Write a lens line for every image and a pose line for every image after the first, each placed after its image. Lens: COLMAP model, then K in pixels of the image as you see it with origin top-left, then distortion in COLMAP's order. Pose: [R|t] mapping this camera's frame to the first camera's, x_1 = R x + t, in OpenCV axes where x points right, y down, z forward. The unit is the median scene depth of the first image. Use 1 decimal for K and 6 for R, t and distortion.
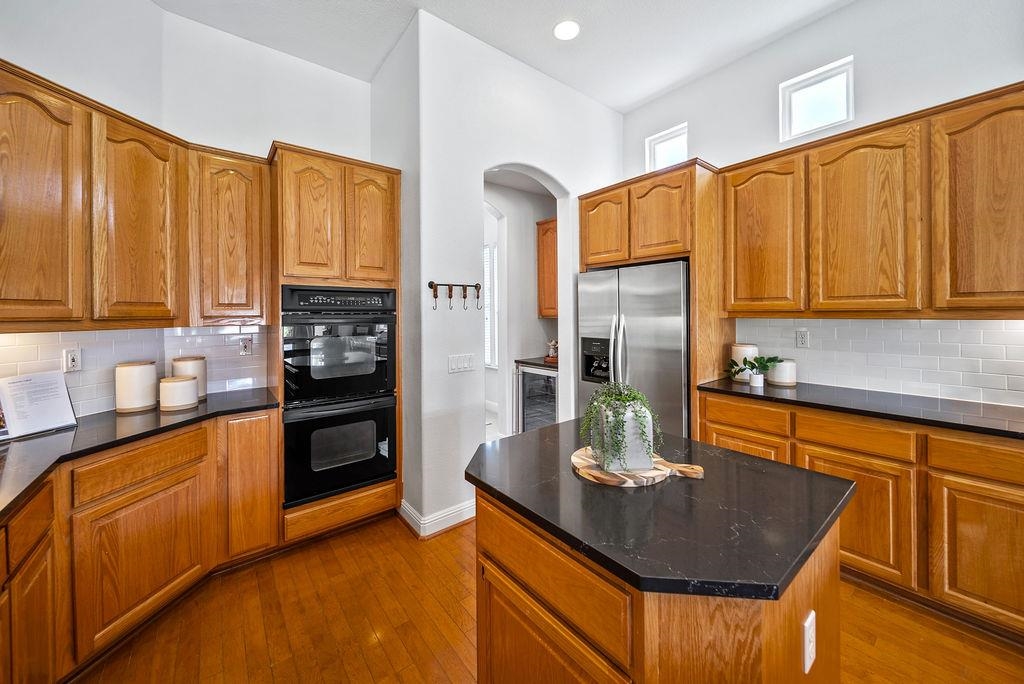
lens RADIAL K [[370.2, 0, 508.5], [0, 370.2, 318.7], [0, 0, 1]] dist [-0.000356, -0.001258]
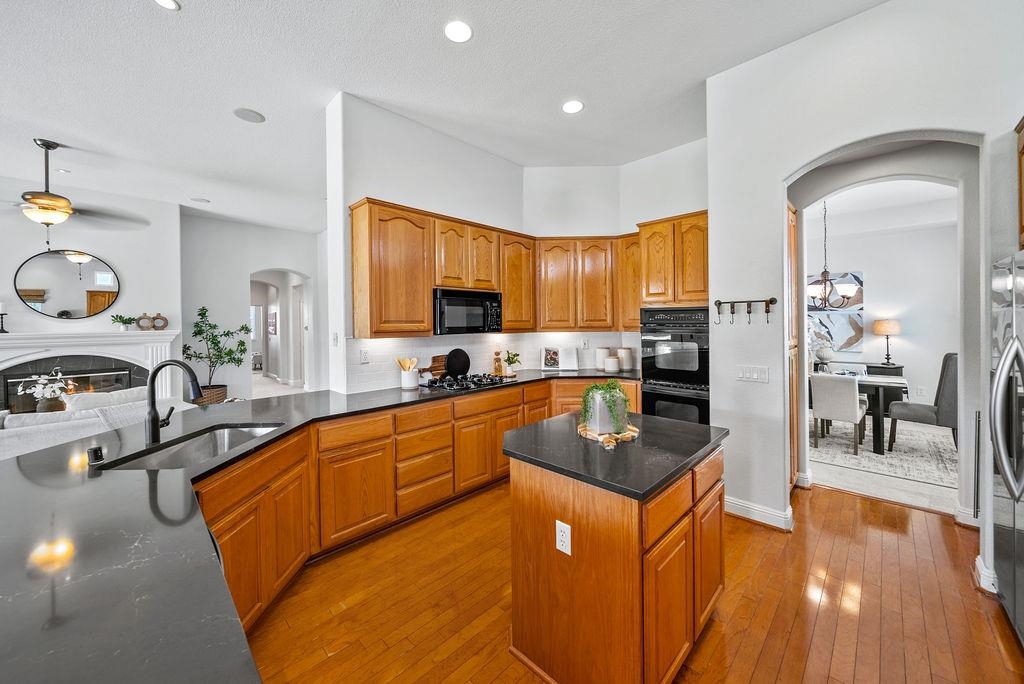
lens RADIAL K [[370.2, 0, 514.3], [0, 370.2, 329.1], [0, 0, 1]] dist [-0.000356, -0.001258]
pose [[0.131022, 0.028414, -0.990972, 0.861784], [-0.003698, 0.999596, 0.028172, -0.037804], [0.991373, -0.000026, 0.131074, 0.183637]]
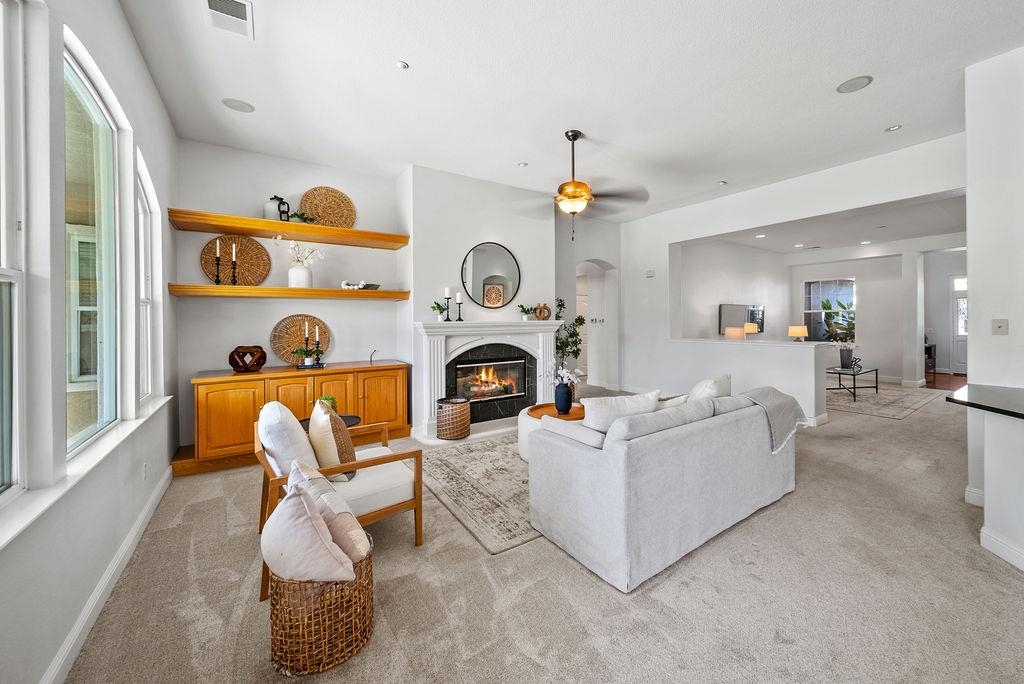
lens RADIAL K [[395.5, 0, 530.1], [0, 395.5, 319.5], [0, 0, 1]] dist [-0.010397, -0.000247]
pose [[-0.056449, 0.012510, -0.998327, 0.764372], [-0.006658, 0.999895, 0.012906, 0.004394], [0.998383, 0.007376, -0.056359, -1.573023]]
